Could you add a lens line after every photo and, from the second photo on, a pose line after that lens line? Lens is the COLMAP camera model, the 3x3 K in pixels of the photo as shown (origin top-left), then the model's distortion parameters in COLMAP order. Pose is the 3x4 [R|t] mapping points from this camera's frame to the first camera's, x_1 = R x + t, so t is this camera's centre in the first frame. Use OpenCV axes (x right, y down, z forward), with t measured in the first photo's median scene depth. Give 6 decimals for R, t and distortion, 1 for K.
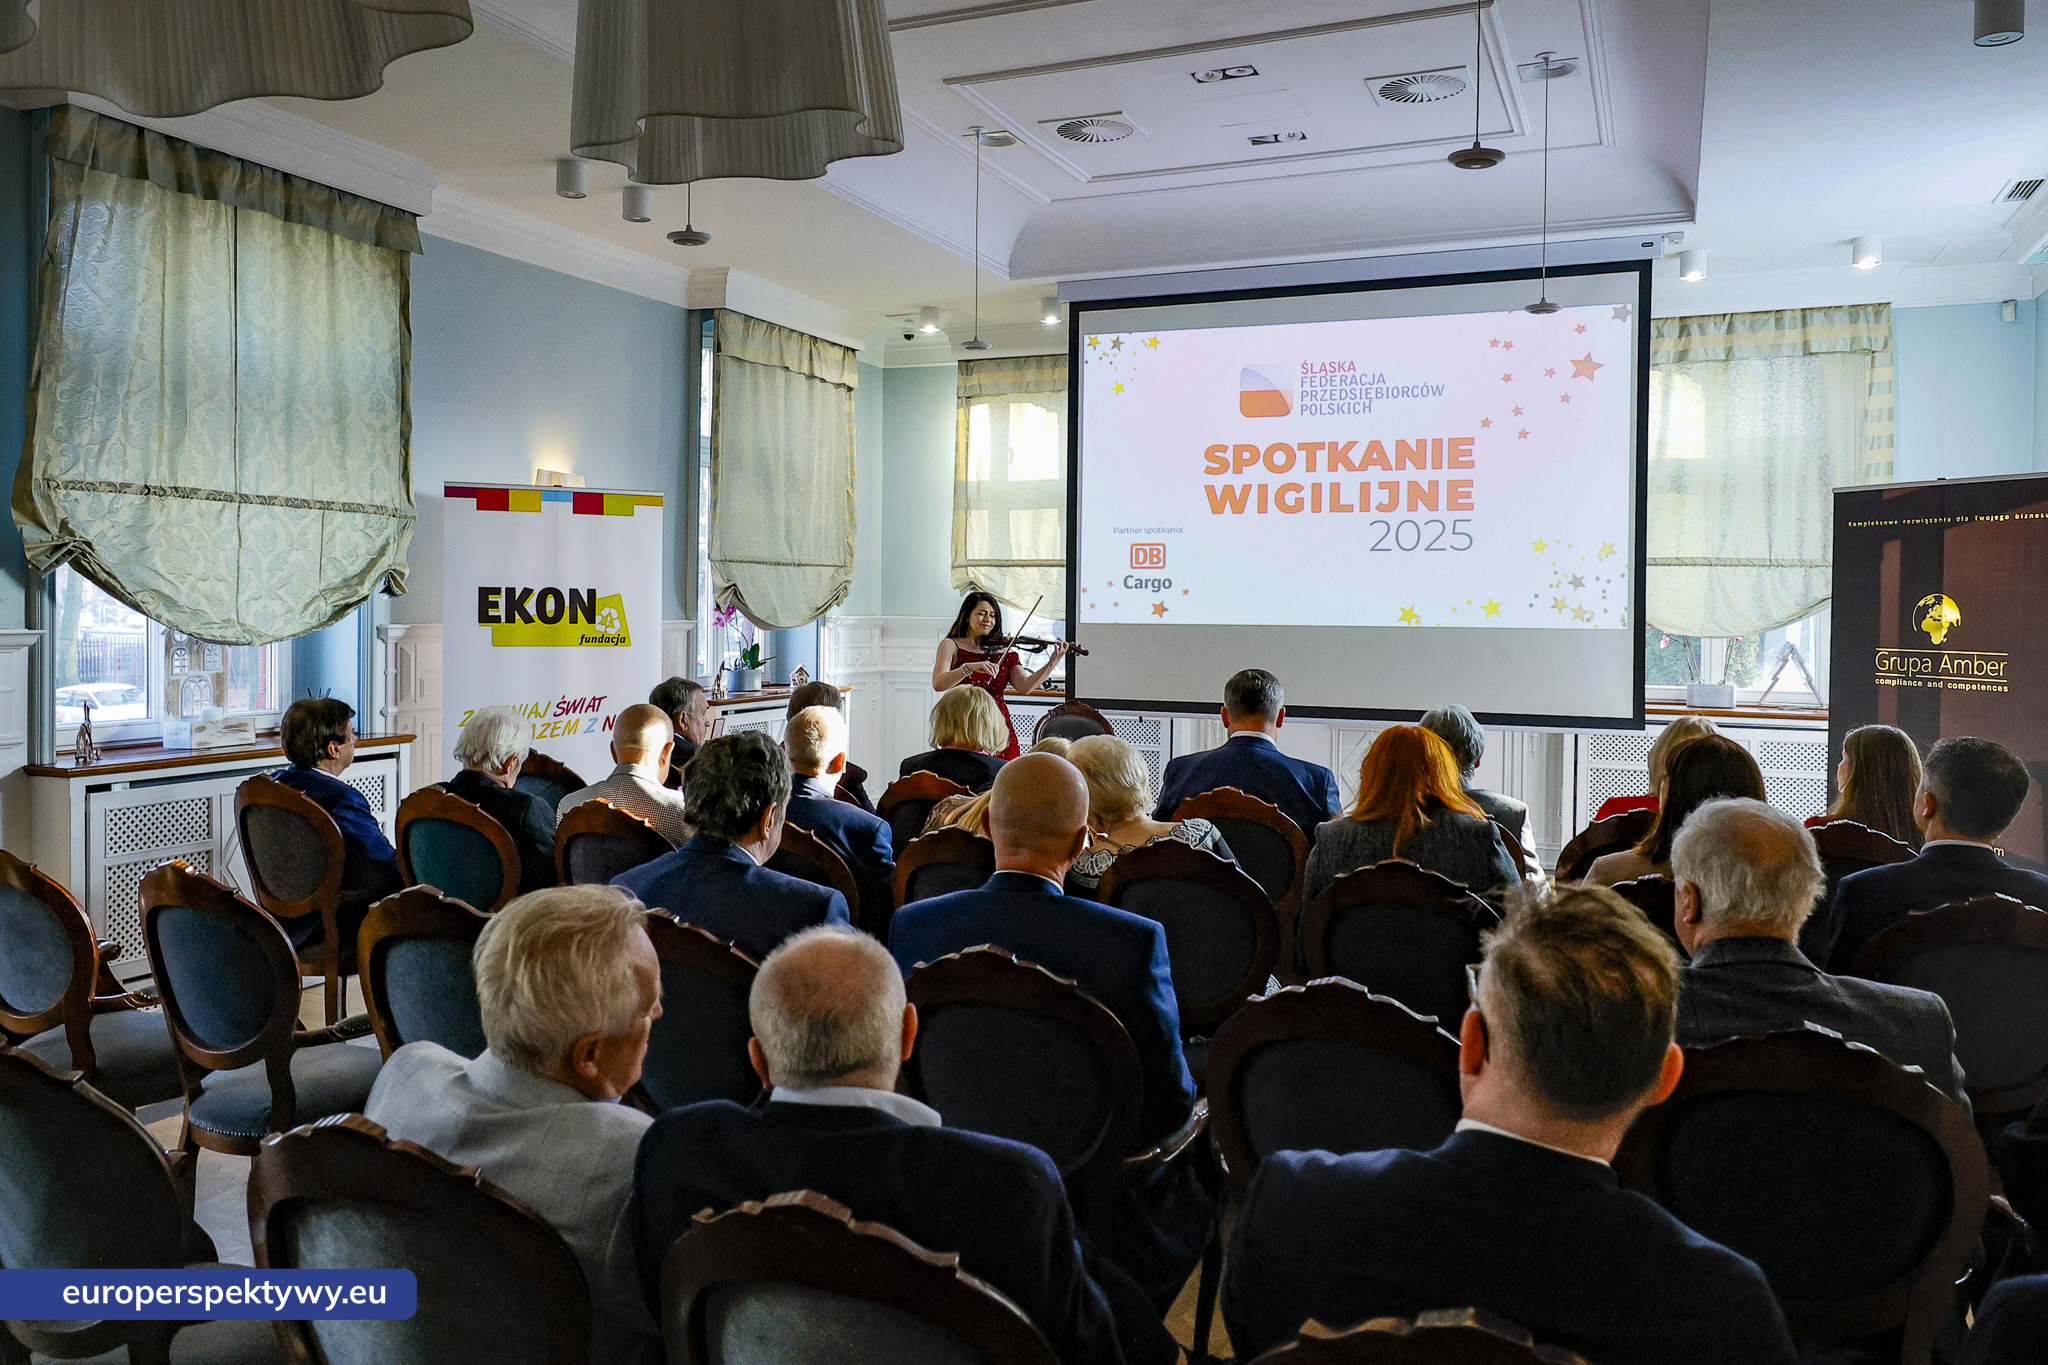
lens RADIAL K [[1505.8, 0, 979.7], [0, 1505.8, 626.4], [0, 0, 1]] dist [0.000340, -0.003347]
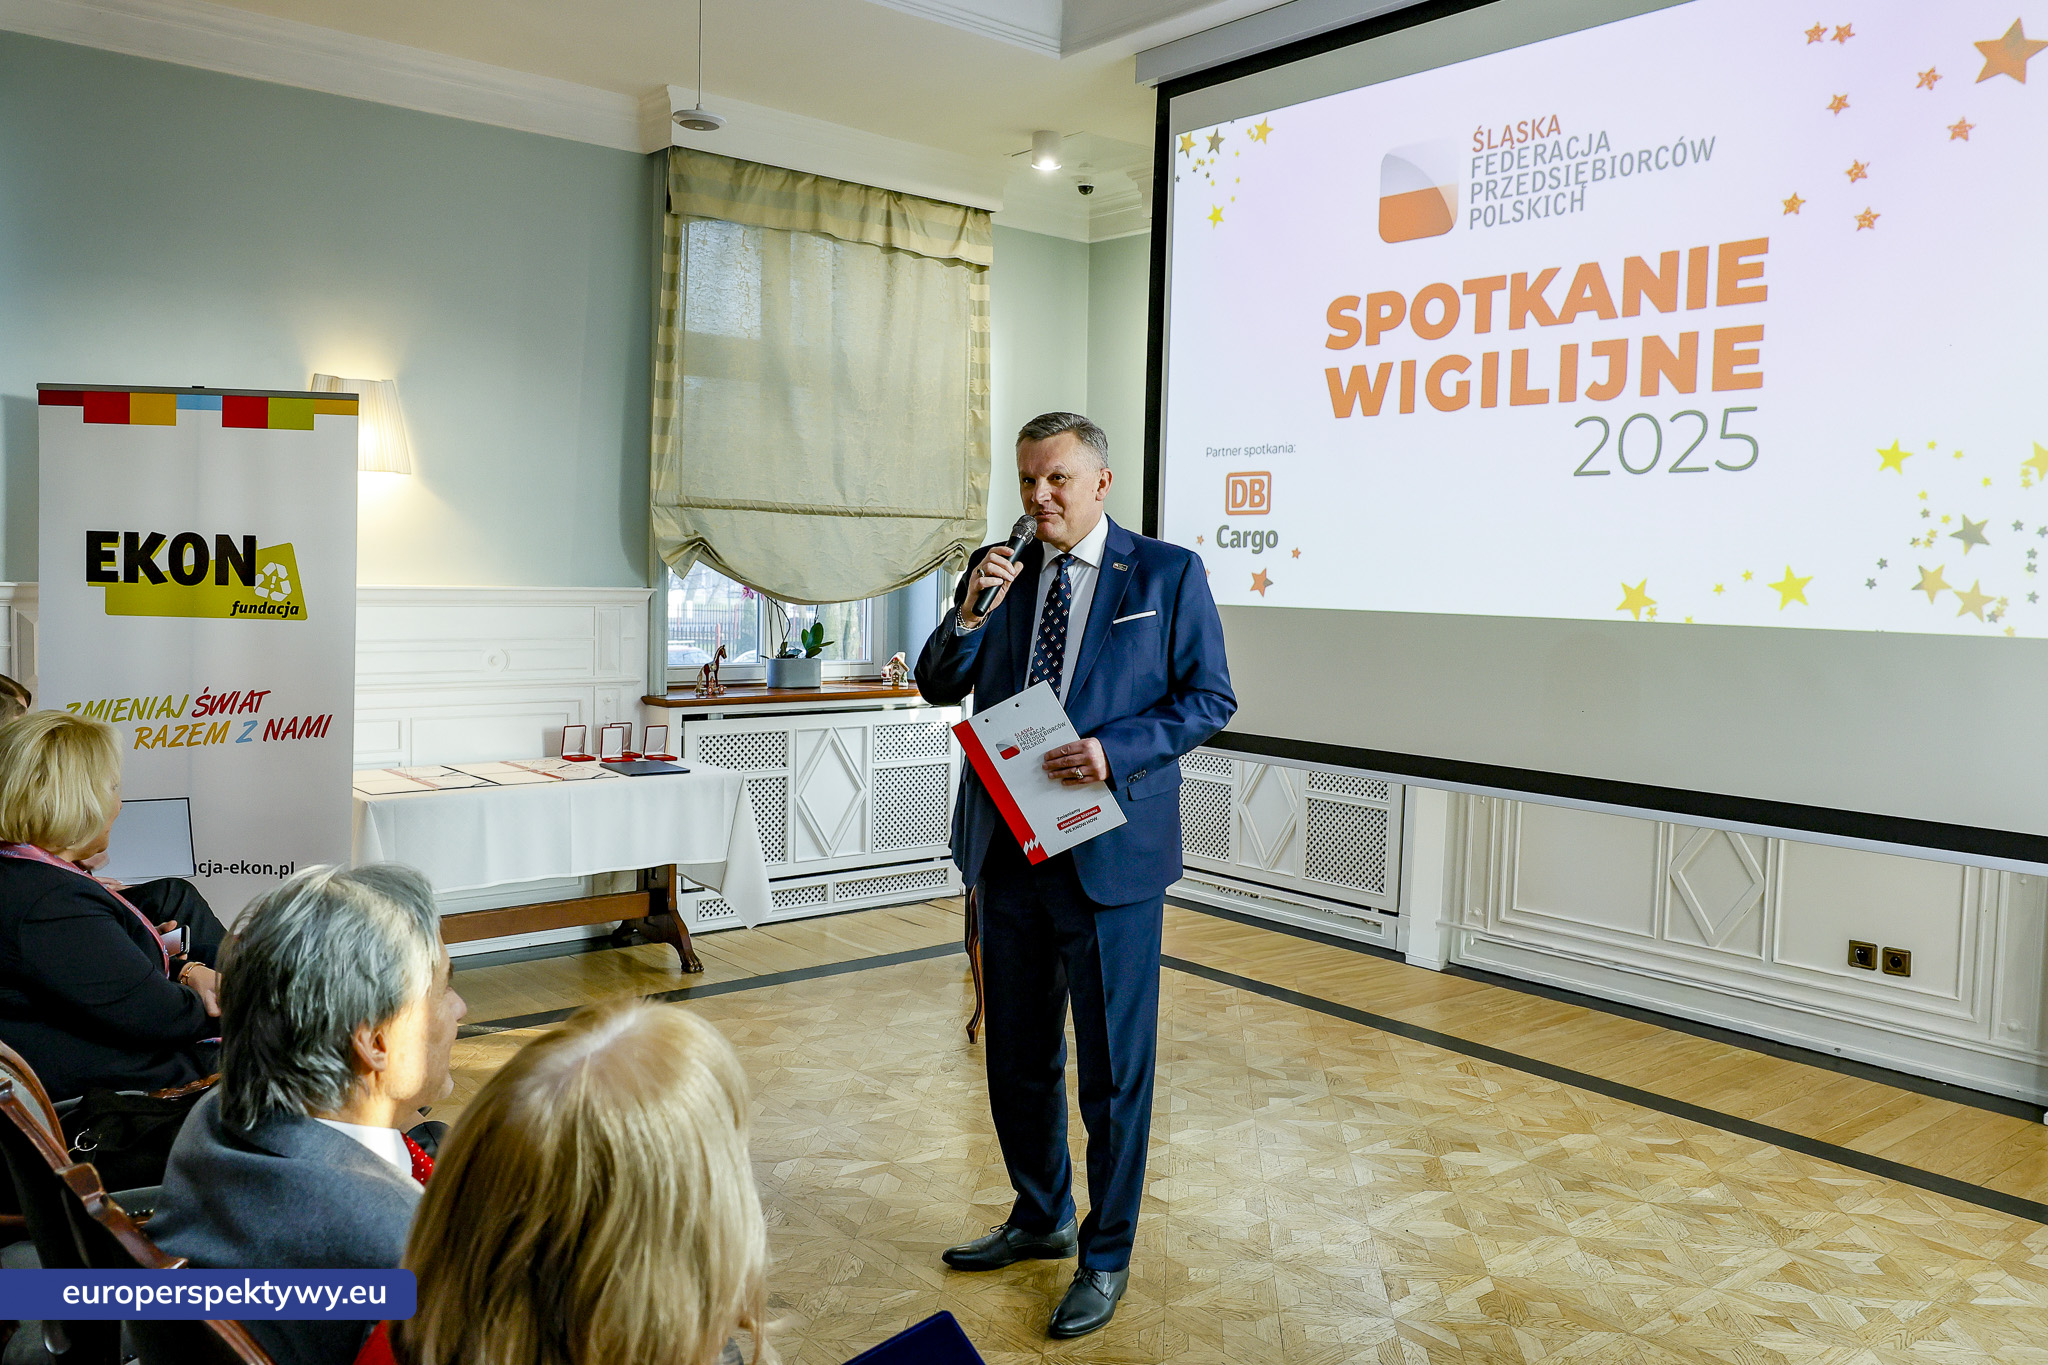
lens RADIAL K [[1561.0, 0, 1063.1], [0, 1561.0, 658.1], [0, 0, 1]] dist [0.000495, -0.004856]
pose [[0.906327, 0.035953, -0.421044, 0.330005], [-0.021586, 0.999012, 0.038842, -0.003879], [0.422025, -0.026115, 0.906208, 0.429863]]
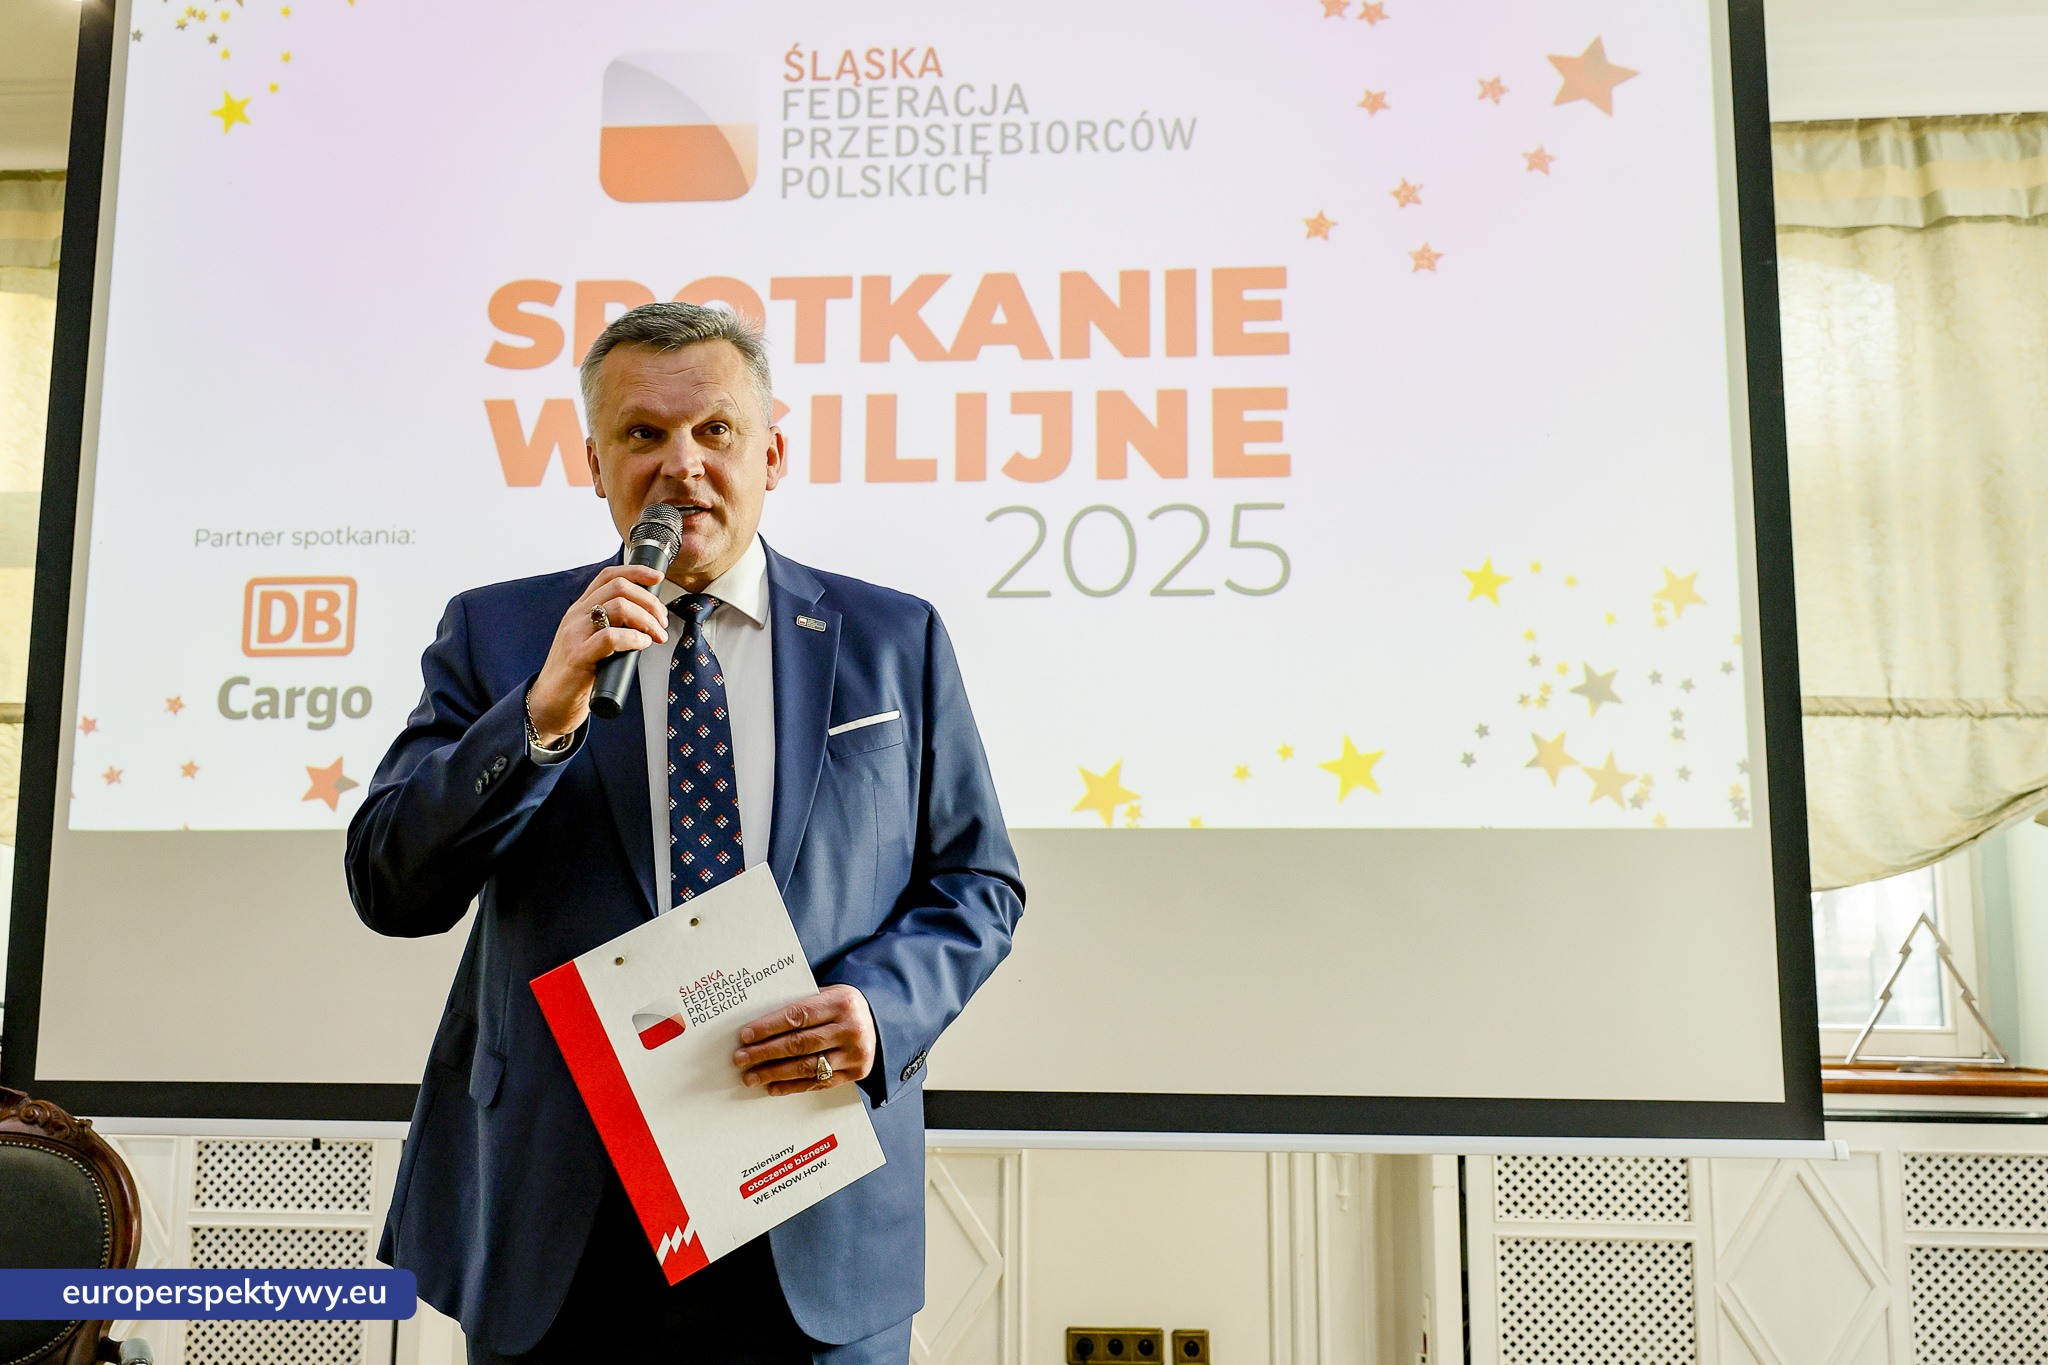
lens RADIAL K [[1942.4, 0, 970.4], [0, 1942.4, 683.6], [0, 0, 1]] dist [-0.000910, 0.005328]
pose [[0.944097, 0.044459, 0.326655, 0.119617], [0.006180, 0.988304, -0.152374, 0.032324], [-0.329609, 0.145874, 0.932780, 0.613146]]
